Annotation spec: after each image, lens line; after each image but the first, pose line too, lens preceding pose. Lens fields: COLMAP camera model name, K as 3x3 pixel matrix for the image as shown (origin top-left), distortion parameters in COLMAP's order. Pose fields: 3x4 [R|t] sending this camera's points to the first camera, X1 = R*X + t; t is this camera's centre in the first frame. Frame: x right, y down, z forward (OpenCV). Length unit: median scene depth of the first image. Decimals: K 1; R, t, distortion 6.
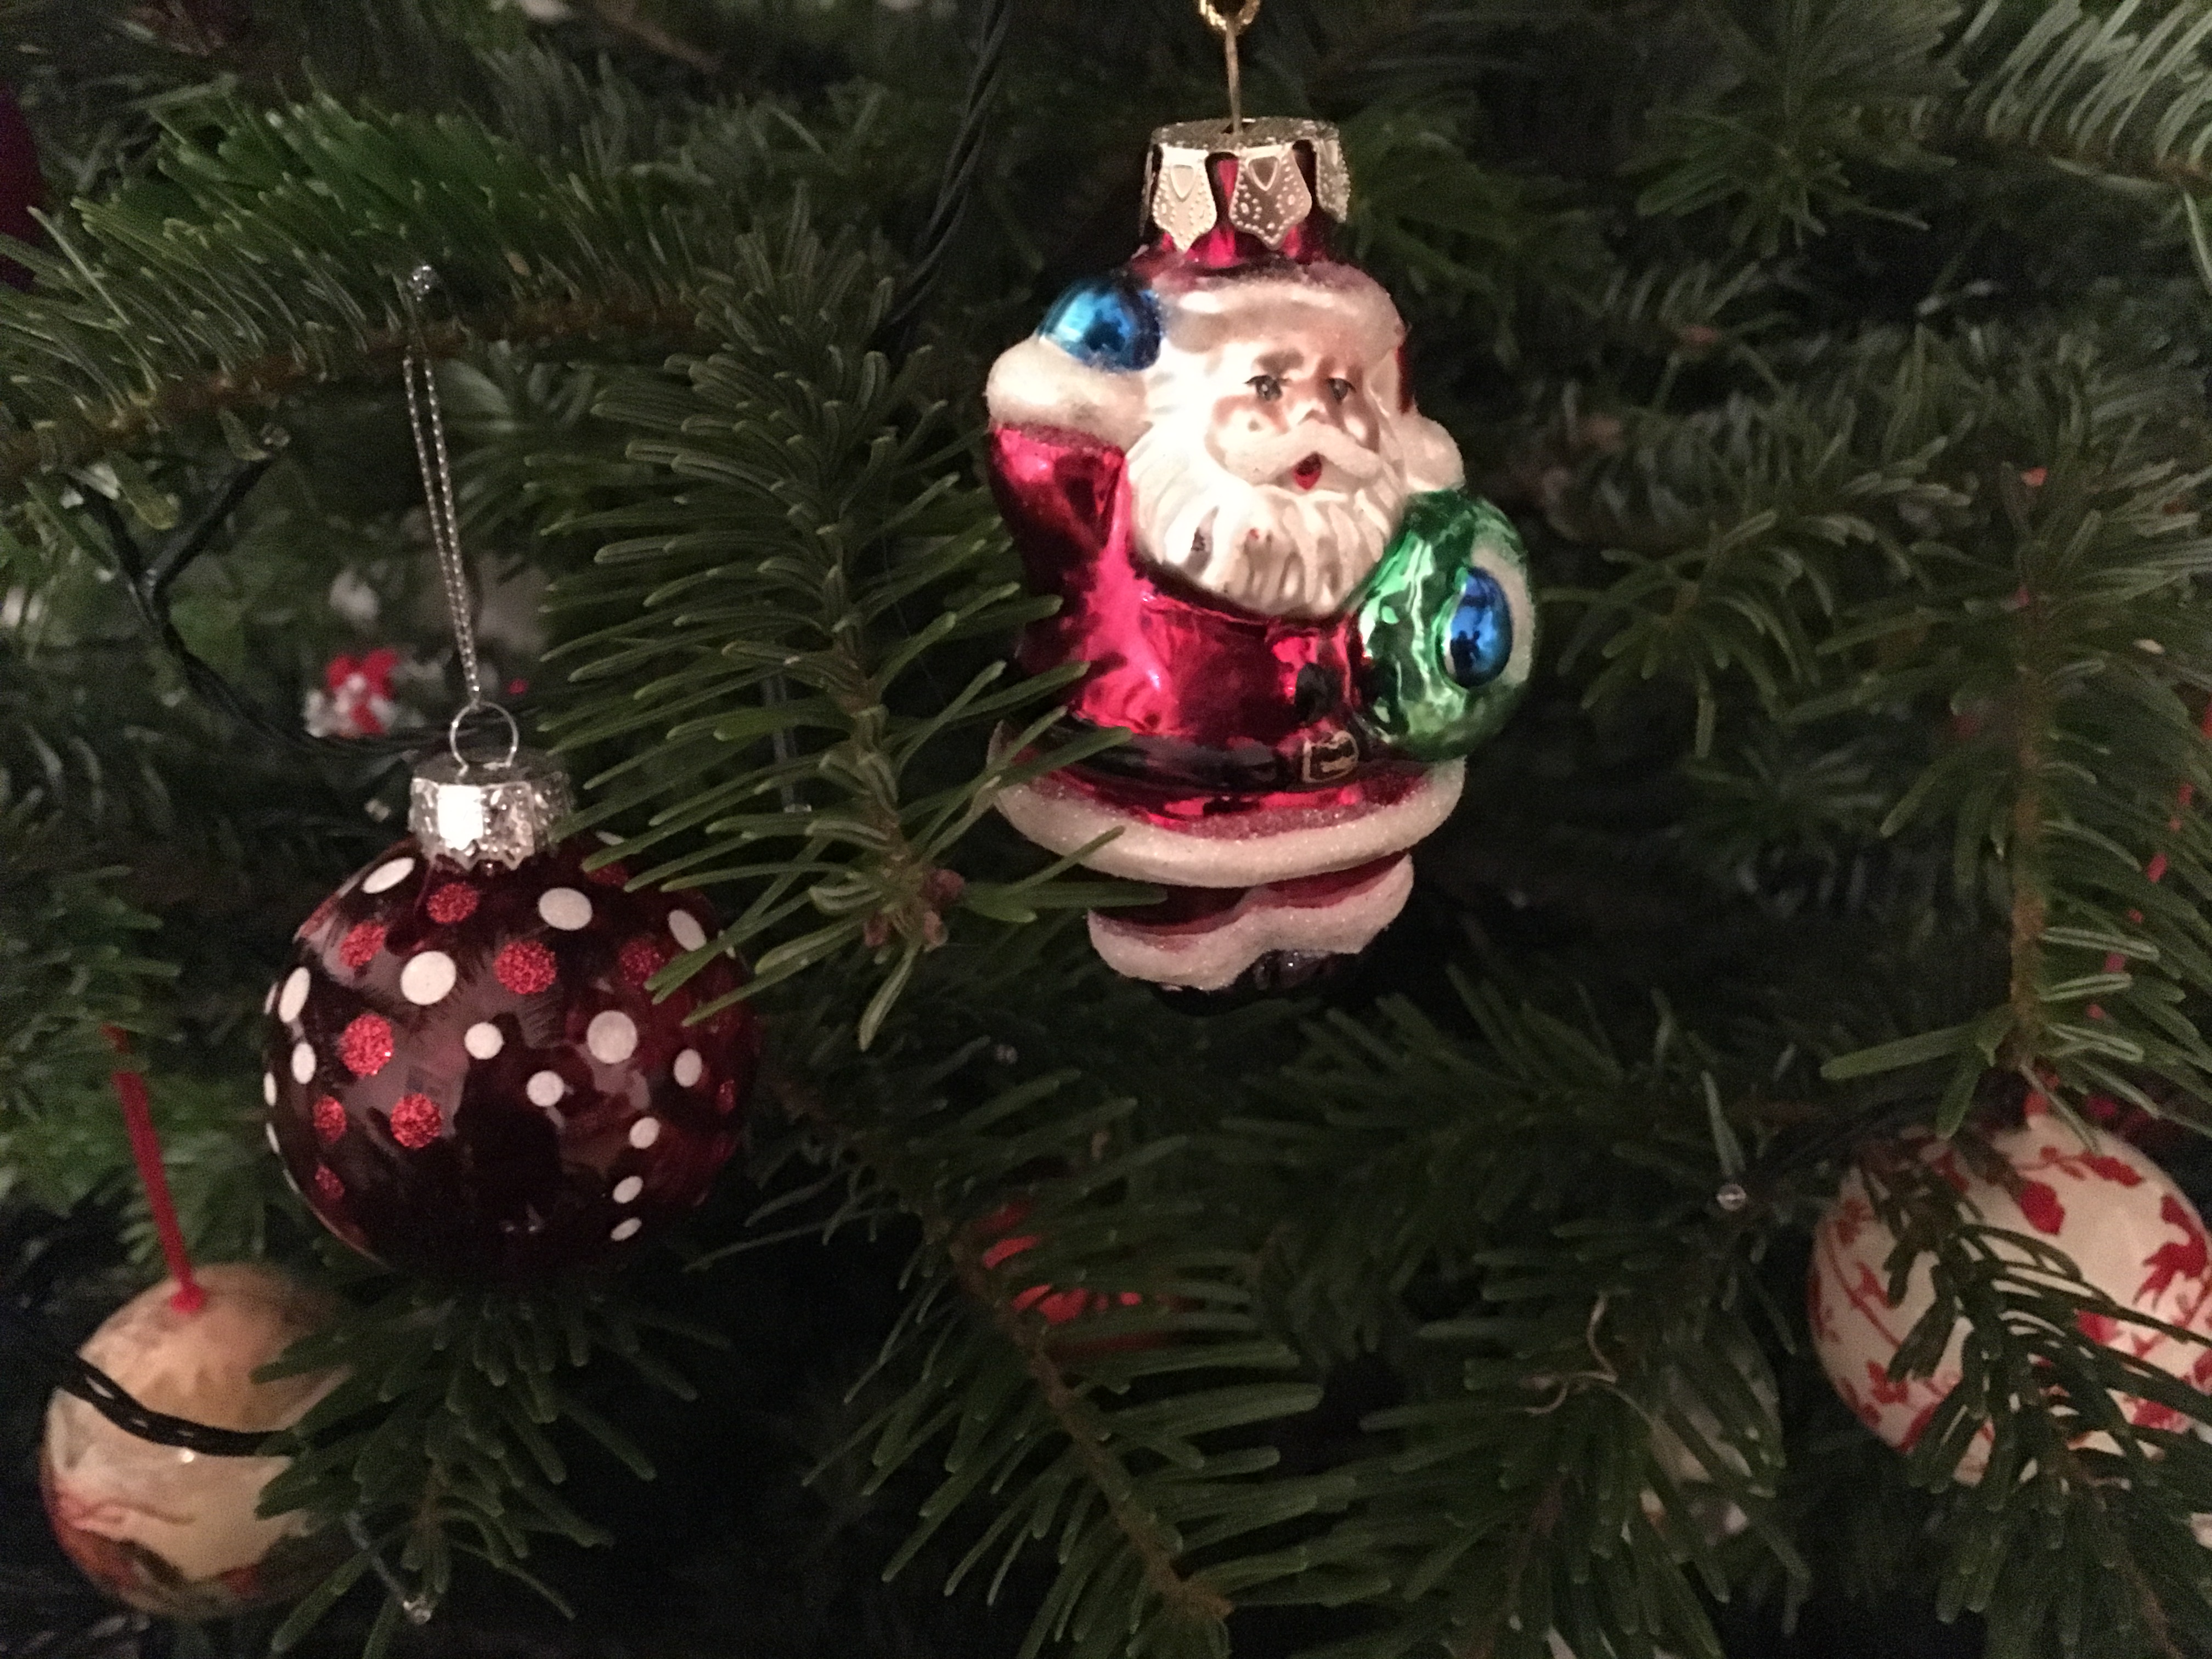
lens RADIAL K [[1742.2, 0, 1106.0], [0, 1742.2, 829.5], [0, 0, 1]] dist [0.060934, -0.000183]
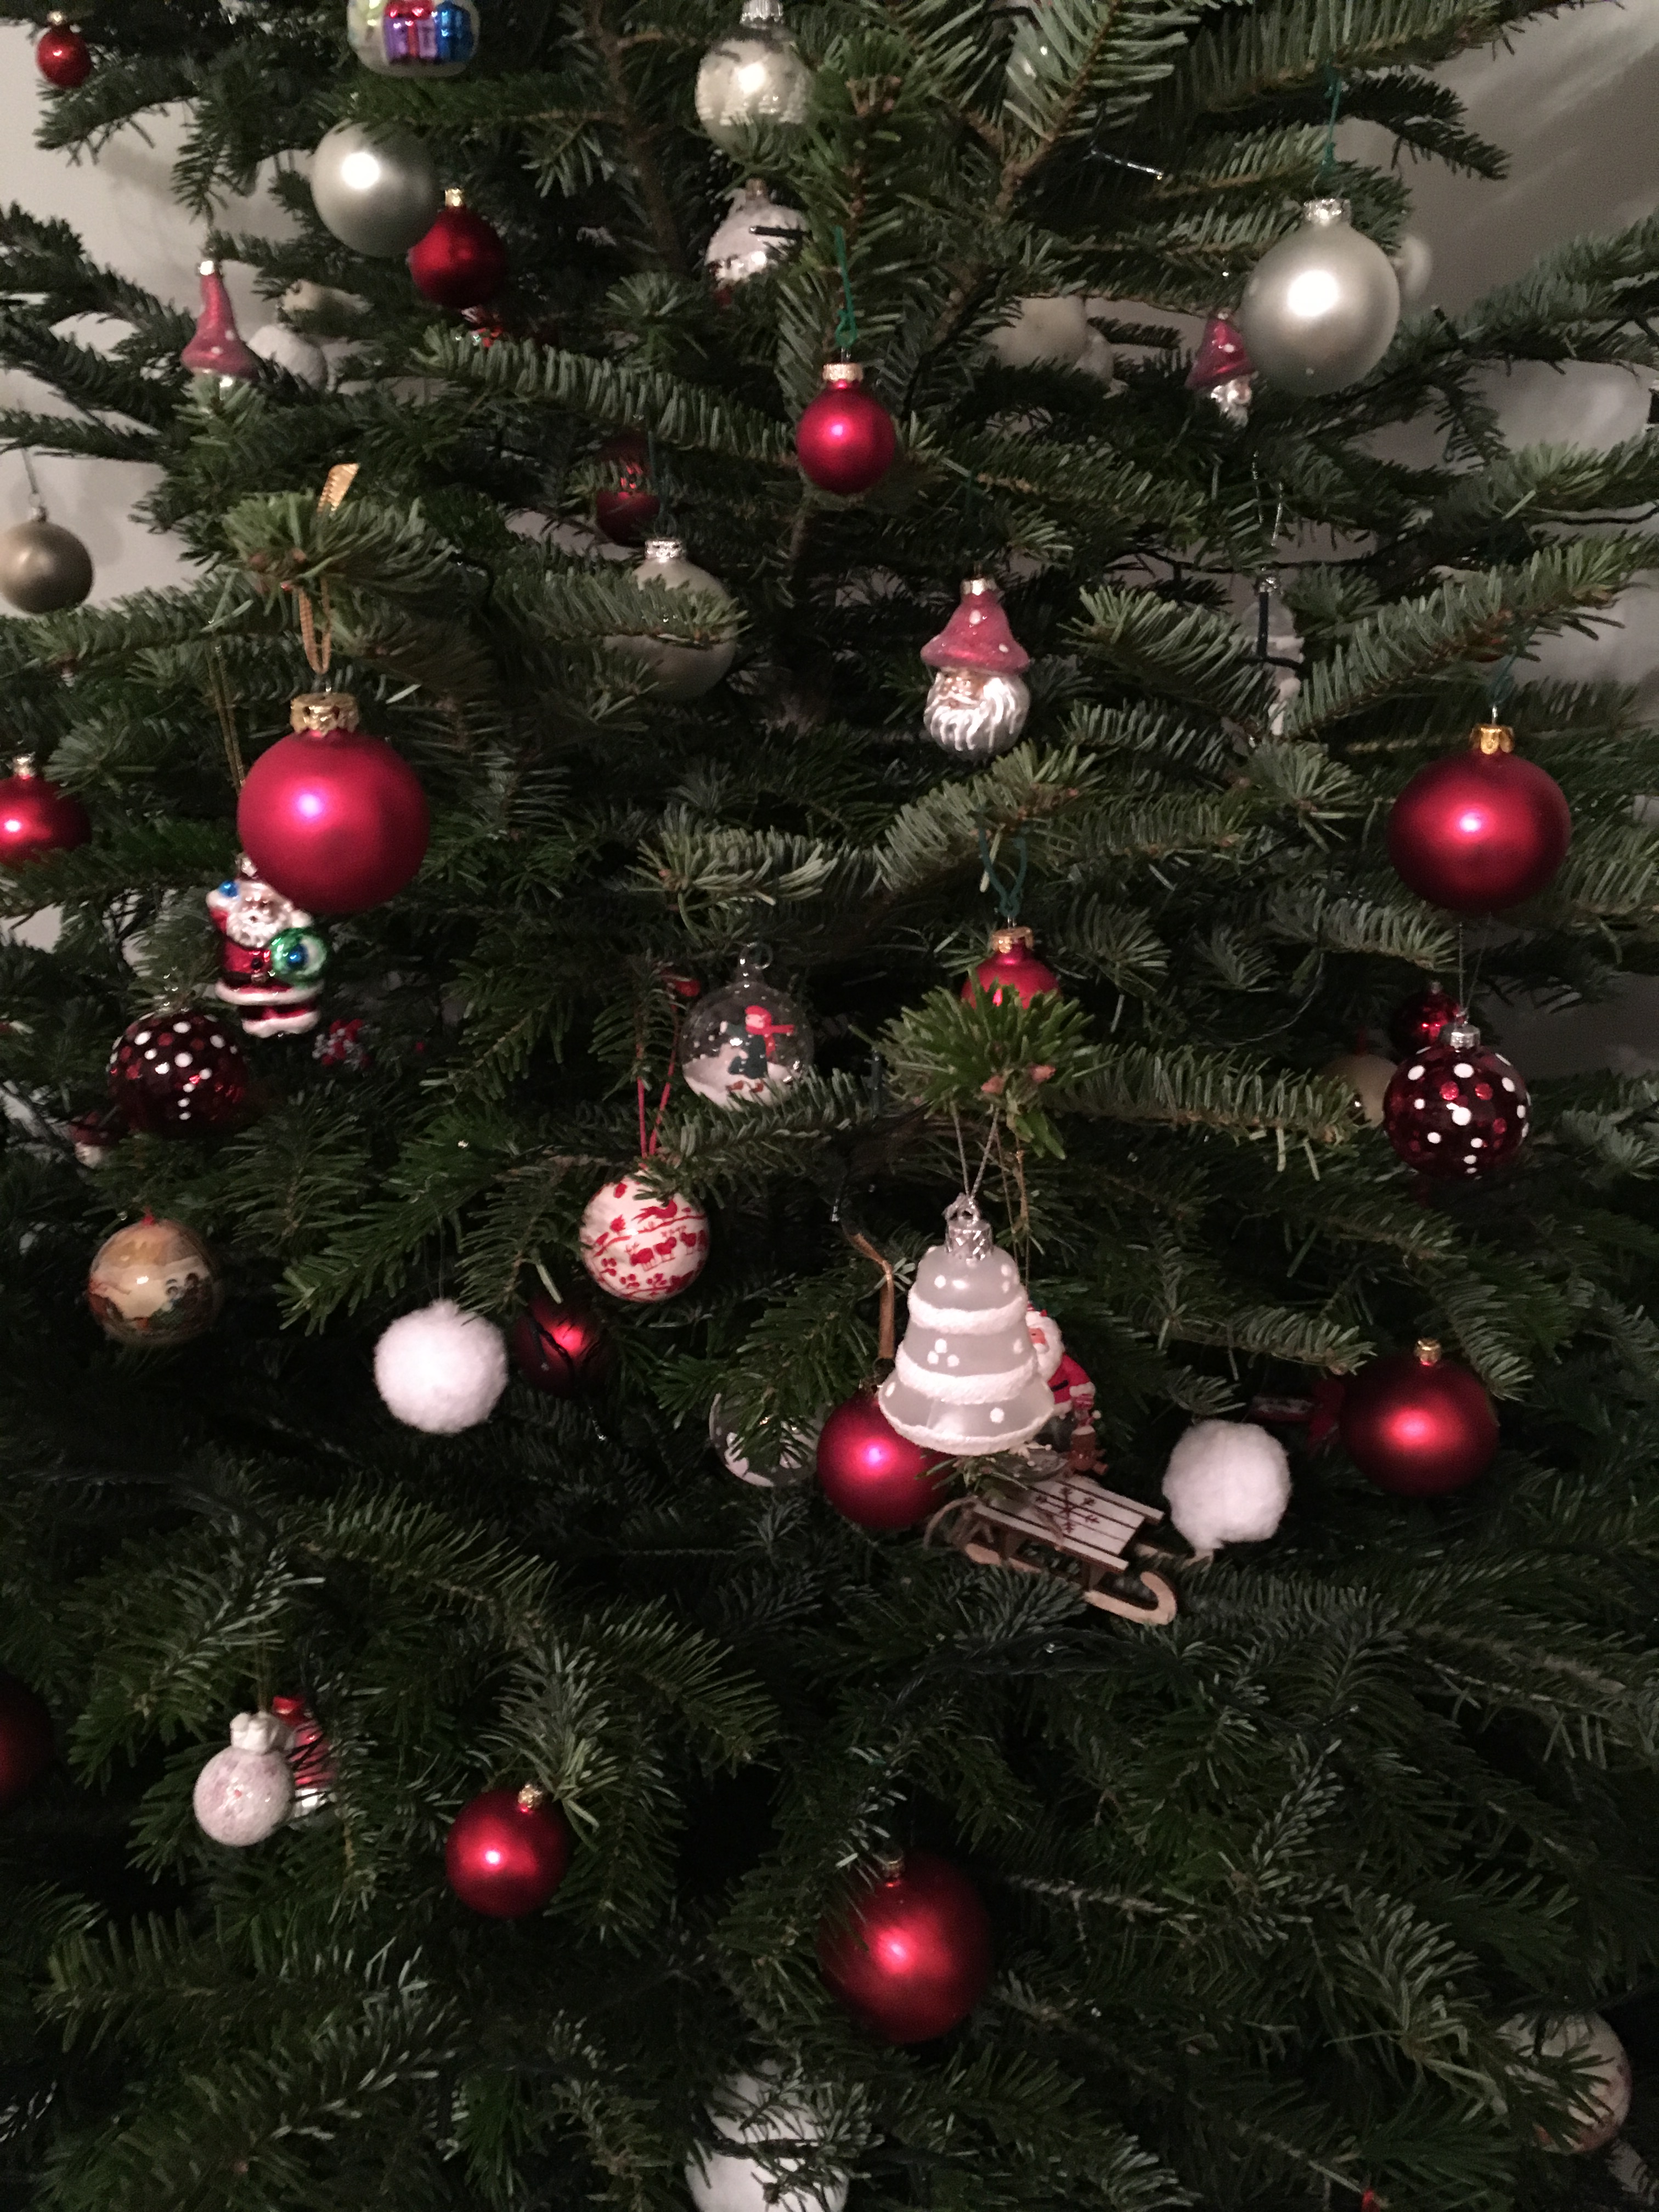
lens RADIAL K [[1886.7, 0, 829.5], [0, 1886.7, 1106.0], [0, 0, 1]] dist [0.117646, -0.189353]
pose [[0.941220, 0.094781, -0.324223, 2.383708], [-0.137186, 0.984364, -0.110488, 0.480884], [0.308681, 0.148472, 0.939506, -2.436635]]
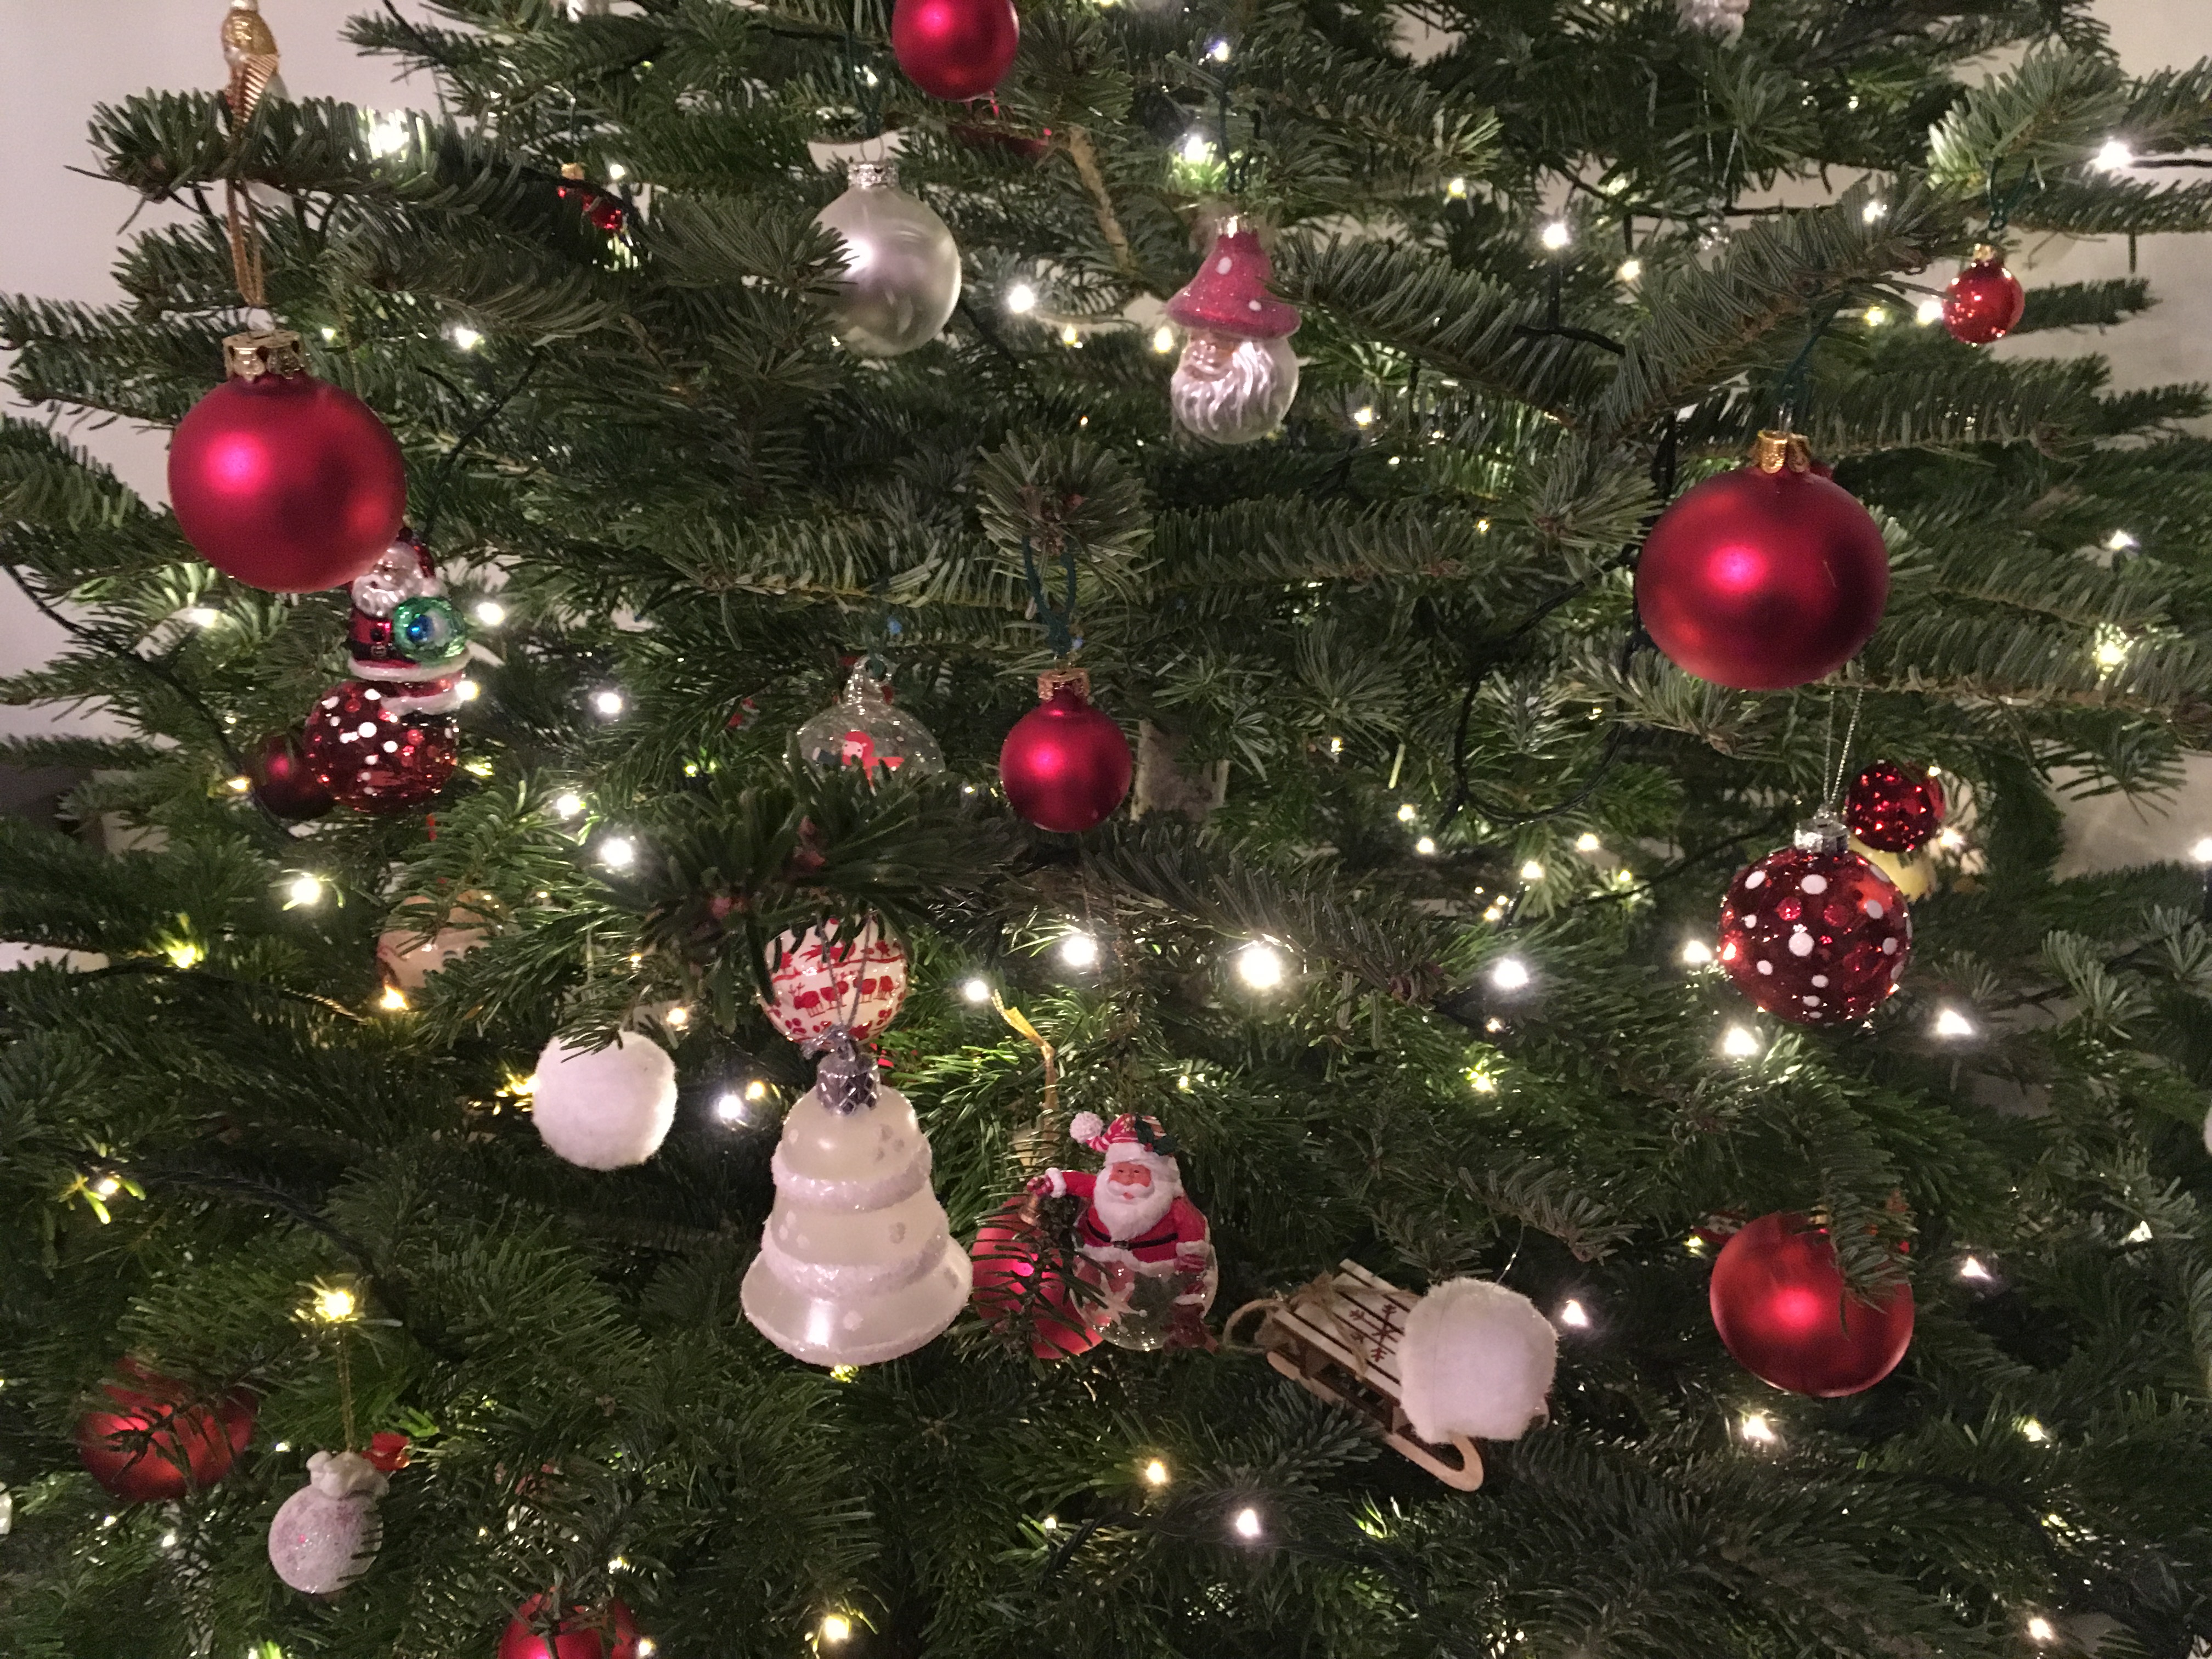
lens RADIAL K [[1886.7, 0, 1106.0], [0, 1886.7, 829.5], [0, 0, 1]] dist [0.117646, -0.189353]
pose [[0.828438, 0.190625, -0.526643, 2.976791], [-0.241919, 0.969848, -0.029503, 0.066825], [0.505140, 0.151847, 0.849574, -1.460496]]
